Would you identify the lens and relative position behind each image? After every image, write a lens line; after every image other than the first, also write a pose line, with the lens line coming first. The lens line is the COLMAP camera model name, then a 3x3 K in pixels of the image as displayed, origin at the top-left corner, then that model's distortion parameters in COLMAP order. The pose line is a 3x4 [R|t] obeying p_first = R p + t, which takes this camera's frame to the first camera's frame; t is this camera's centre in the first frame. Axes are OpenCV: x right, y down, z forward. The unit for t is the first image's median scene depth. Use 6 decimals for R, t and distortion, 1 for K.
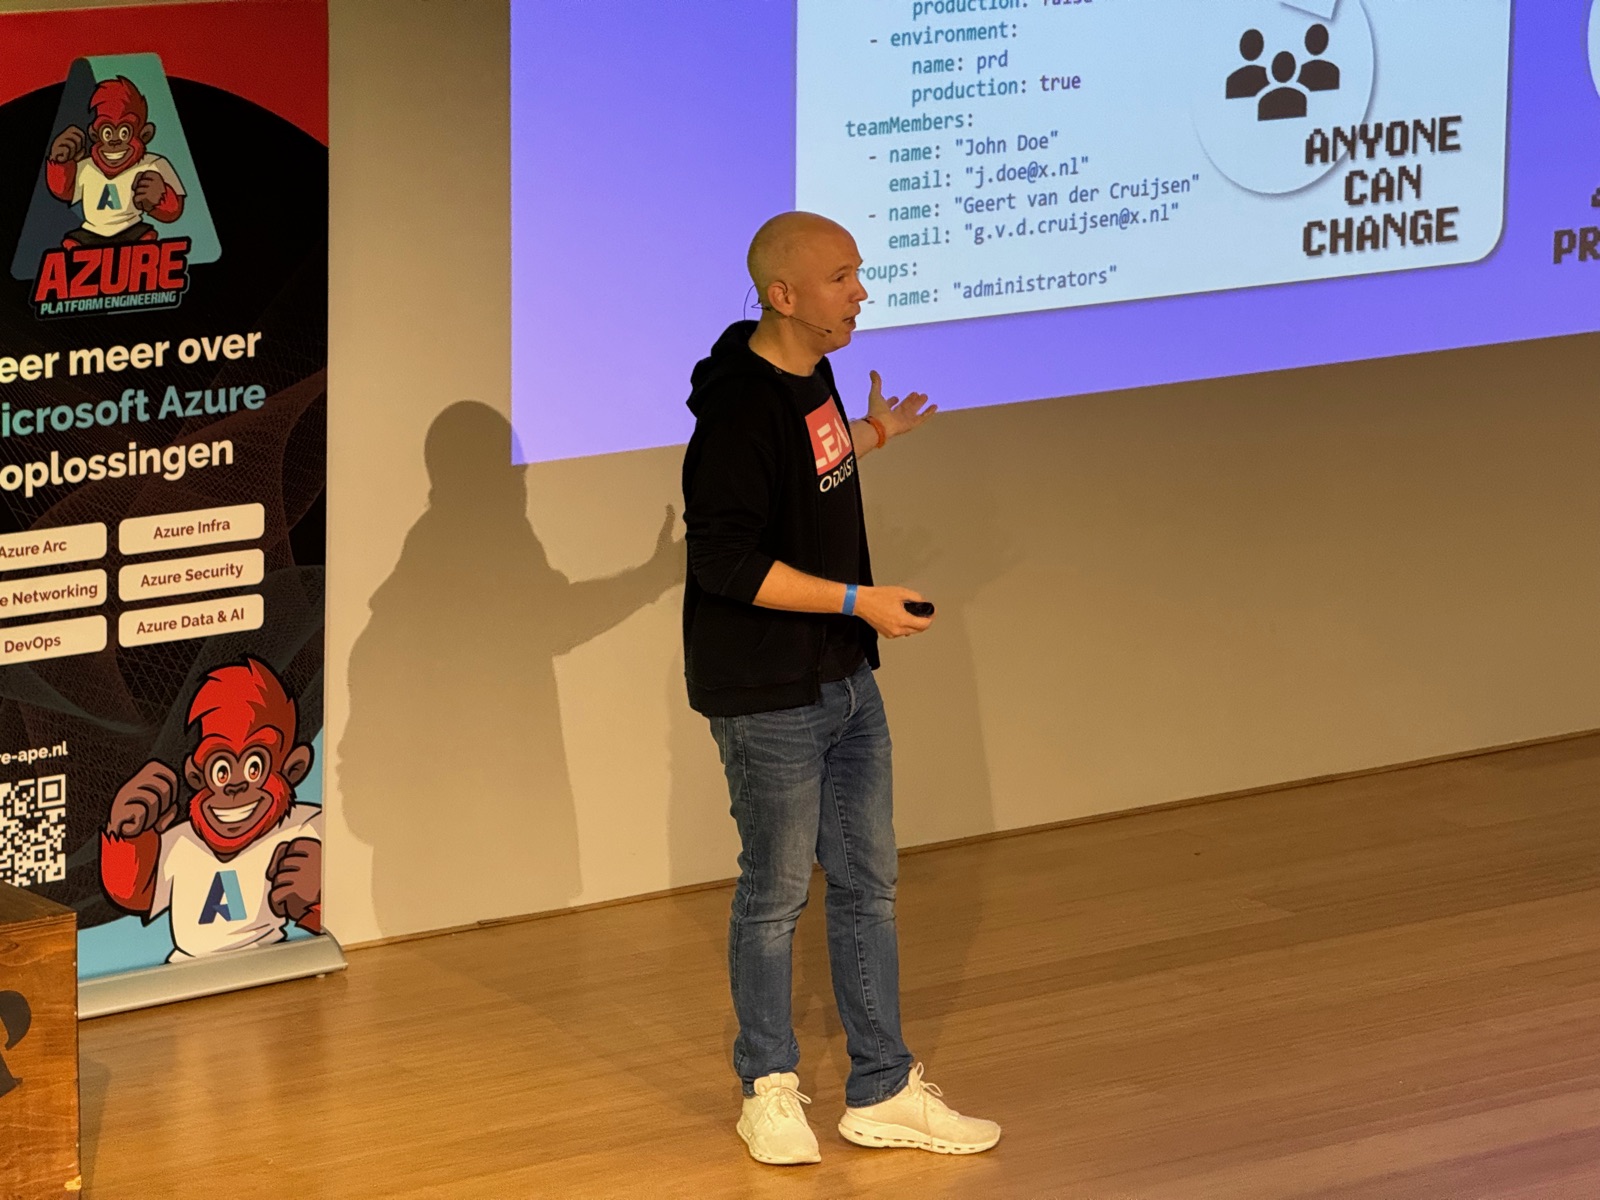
lens RADIAL K [[5627.7, 0, 797.4], [0, 5627.7, 608.9], [0, 0, 1]] dist [0.241522, 0.000000]
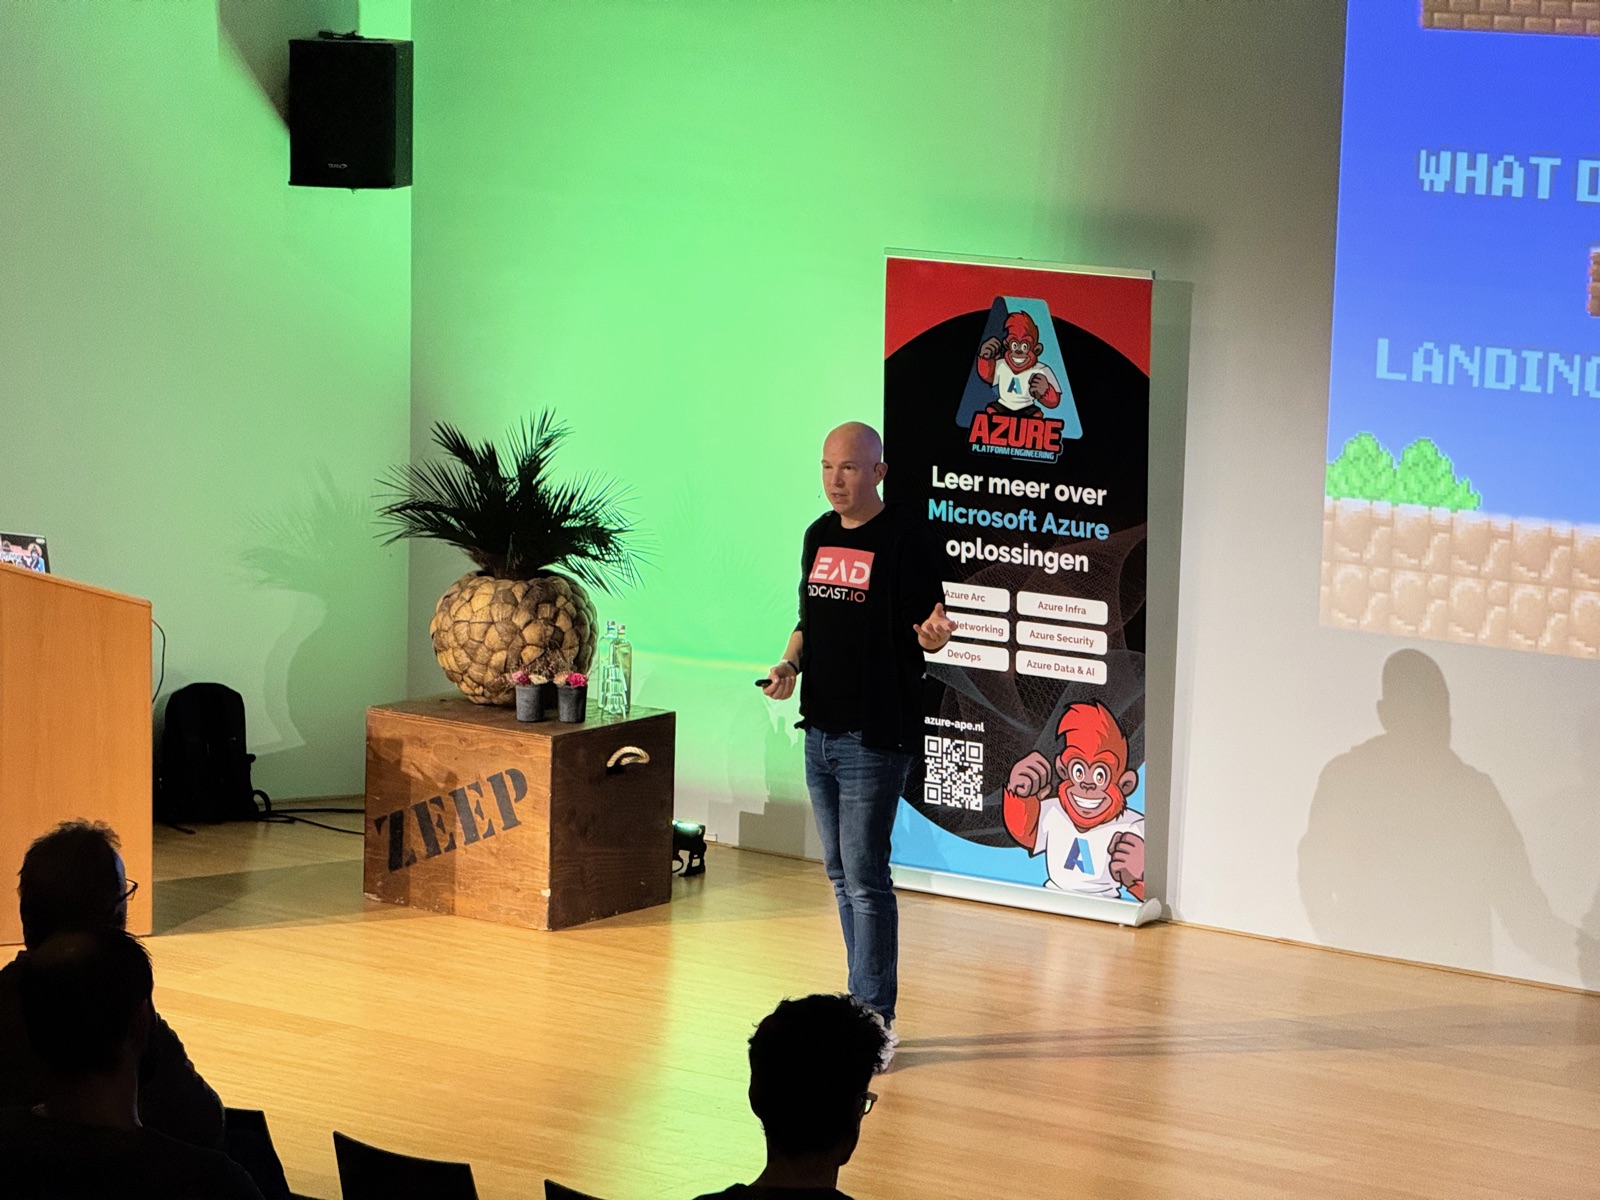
lens RADIAL K [[5627.7, 0, 800.3], [0, 5627.7, 603.1], [0, 0, 1]] dist [0.241522, 0.000000]
pose [[0.298331, 0.139309, -0.944241, 1.348321], [-0.218348, 0.973018, 0.074568, -0.116454], [0.929151, 0.183927, 0.320700, 0.437477]]
